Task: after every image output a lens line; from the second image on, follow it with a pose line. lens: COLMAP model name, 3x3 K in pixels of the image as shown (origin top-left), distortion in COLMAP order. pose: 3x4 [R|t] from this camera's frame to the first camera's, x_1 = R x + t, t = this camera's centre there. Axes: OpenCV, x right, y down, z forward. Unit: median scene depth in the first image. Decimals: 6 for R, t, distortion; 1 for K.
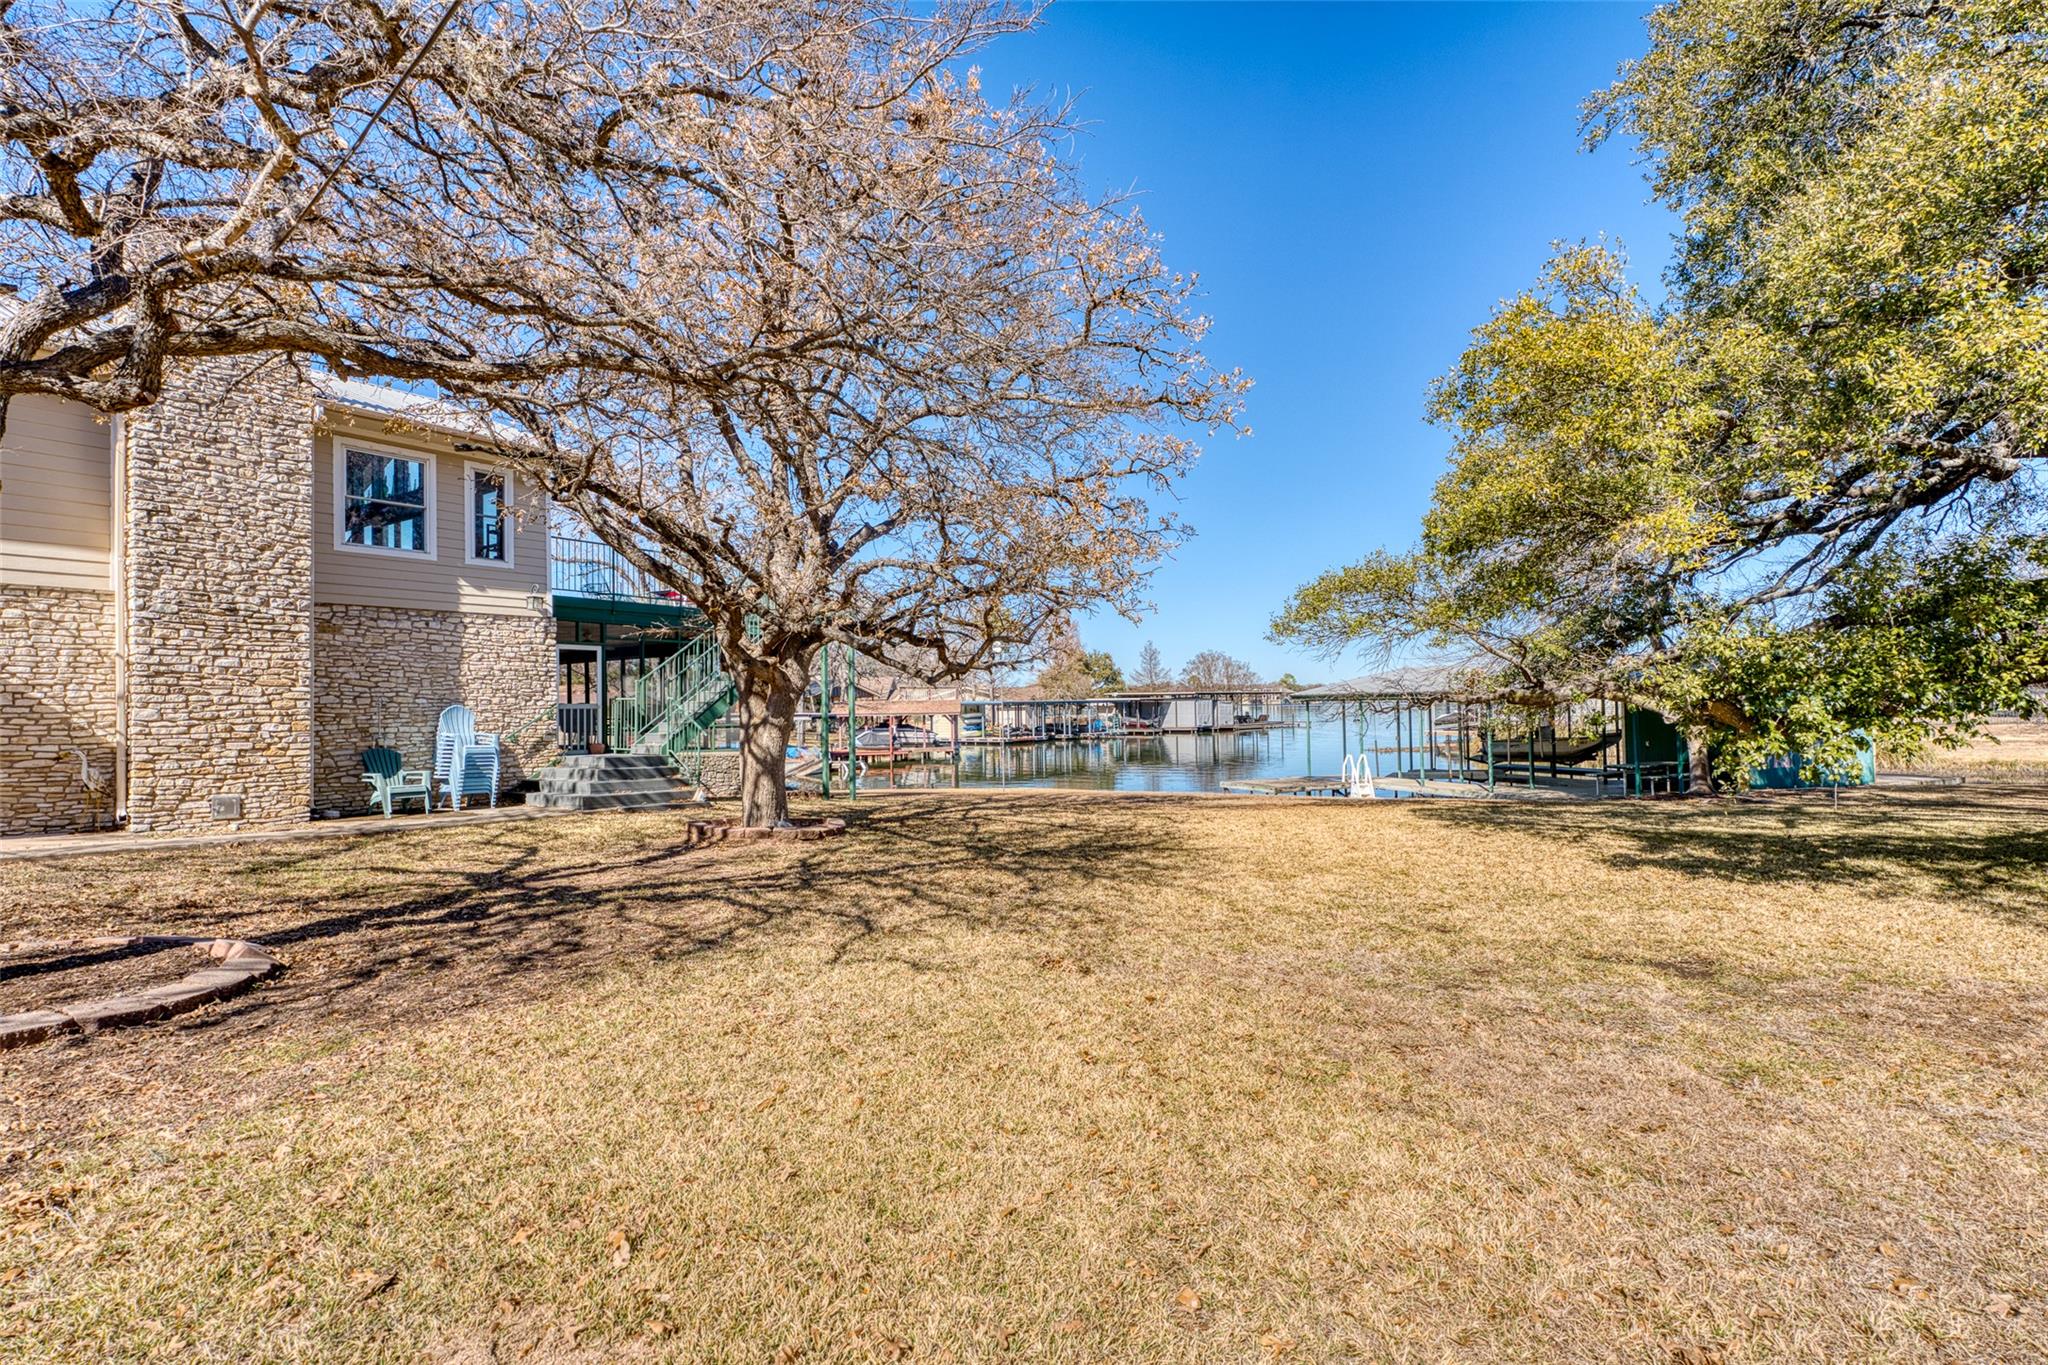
lens RADIAL K [[937.1, 0, 1024.0], [0, 937.1, 682.5], [0, 0, 1]] dist [0.001258, 0.000036]
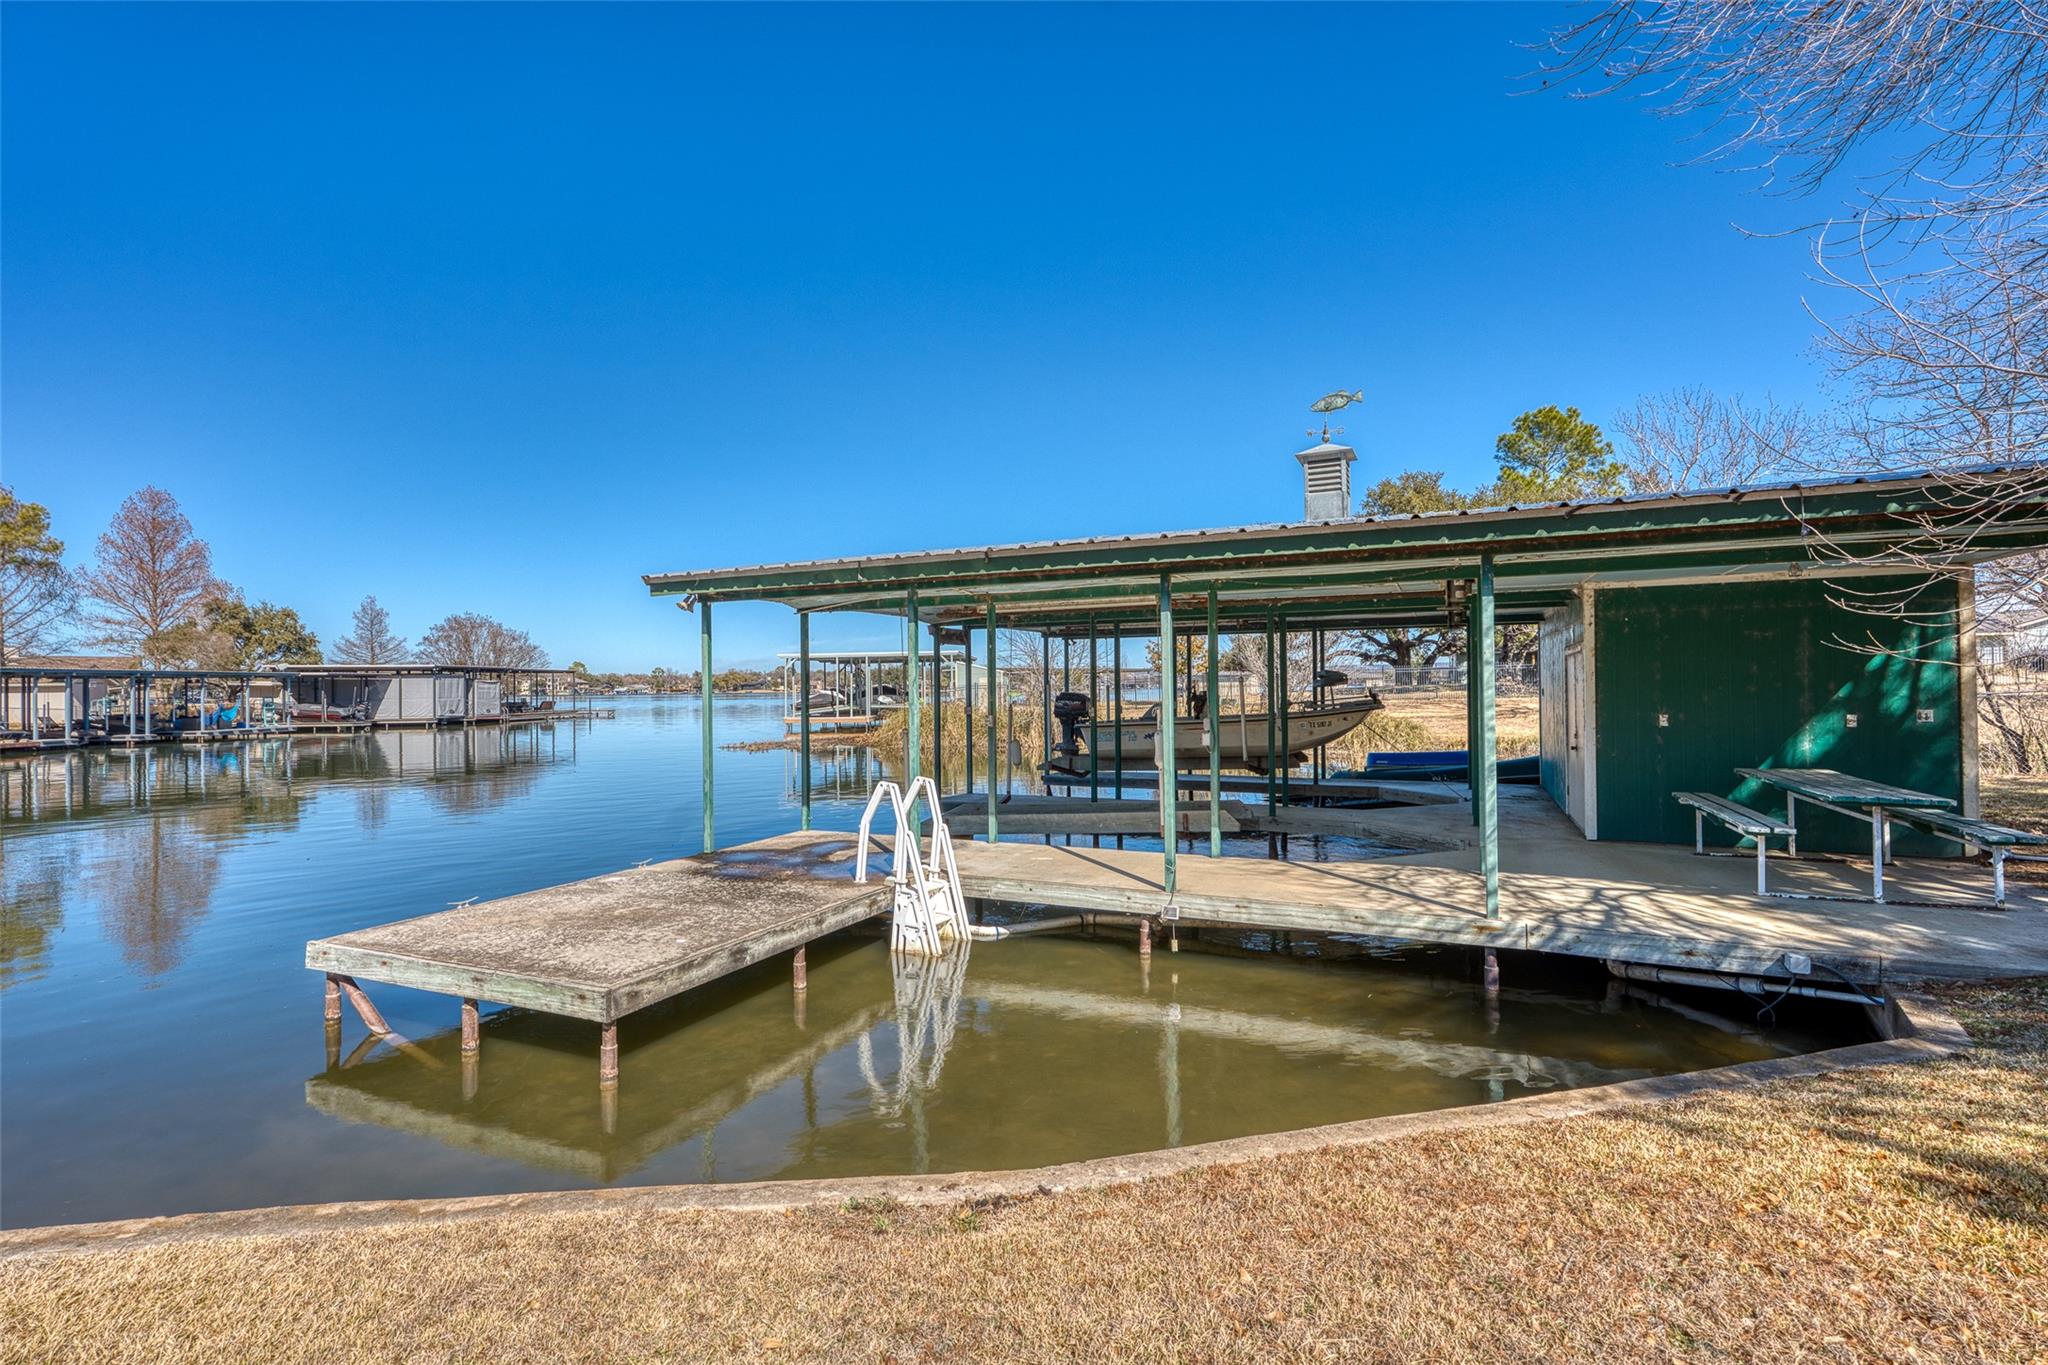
lens RADIAL K [[908.9, 0, 1024.0], [0, 908.9, 682.5], [0, 0, 1]] dist [0.001963, 0.000180]
pose [[0.742968, 0.016082, 0.669134, 0.104636], [-0.020483, 0.999789, -0.001285, 0.024540], [-0.669014, -0.012751, 0.743141, 0.413841]]
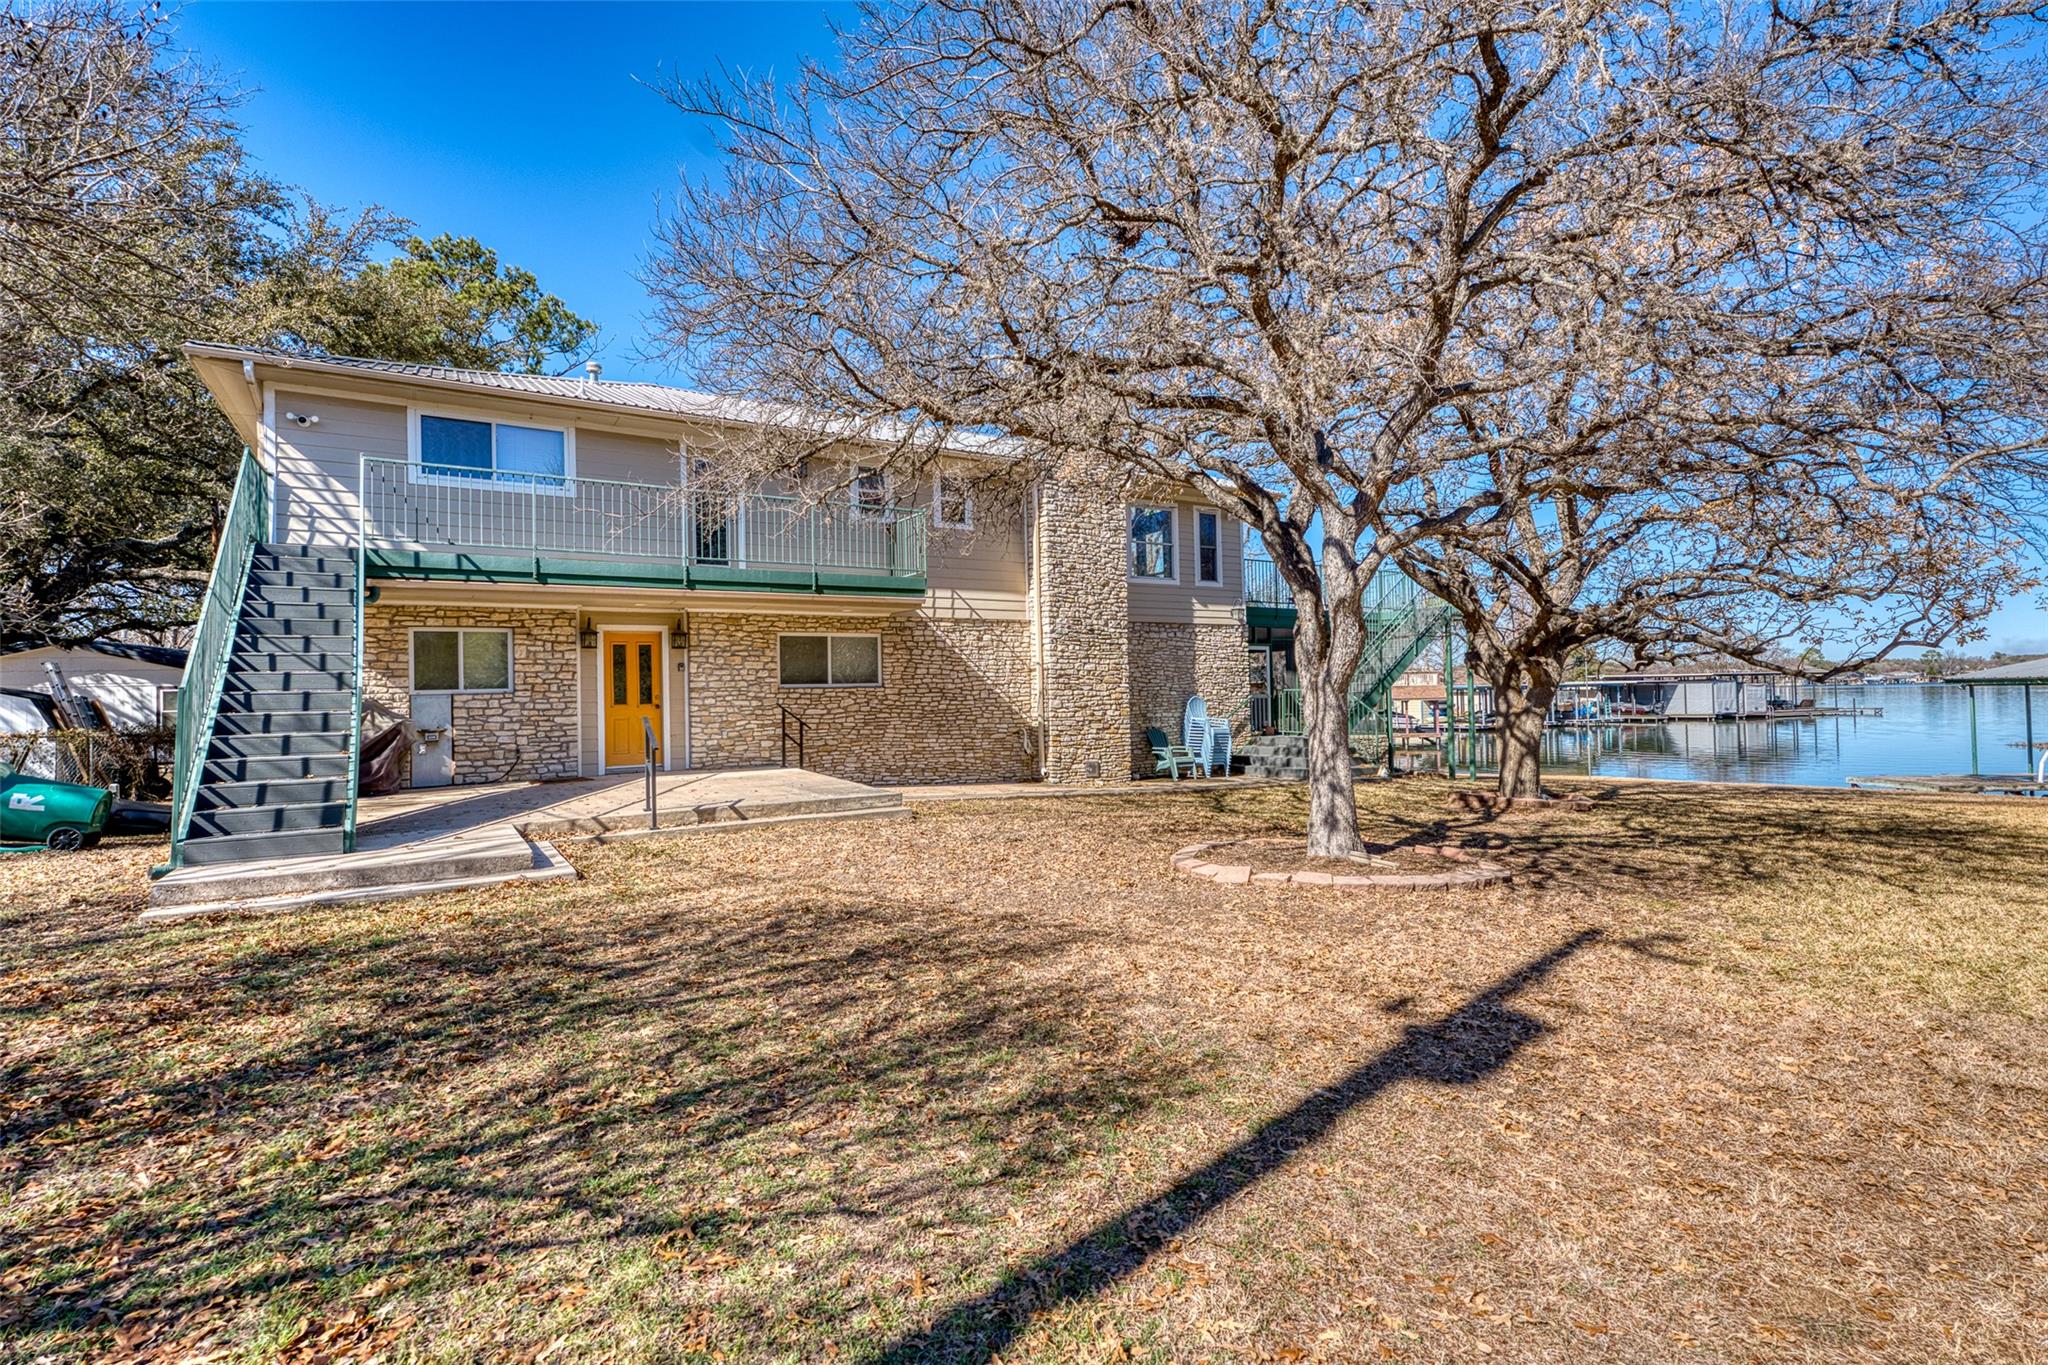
lens RADIAL K [[937.1, 0, 1024.0], [0, 937.1, 682.5], [0, 0, 1]] dist [0.001258, 0.000036]
pose [[0.913002, -0.007297, -0.407890, -0.070414], [0.014290, 0.999798, 0.014101, -0.003853], [0.407705, -0.018703, 0.912922, -0.066037]]
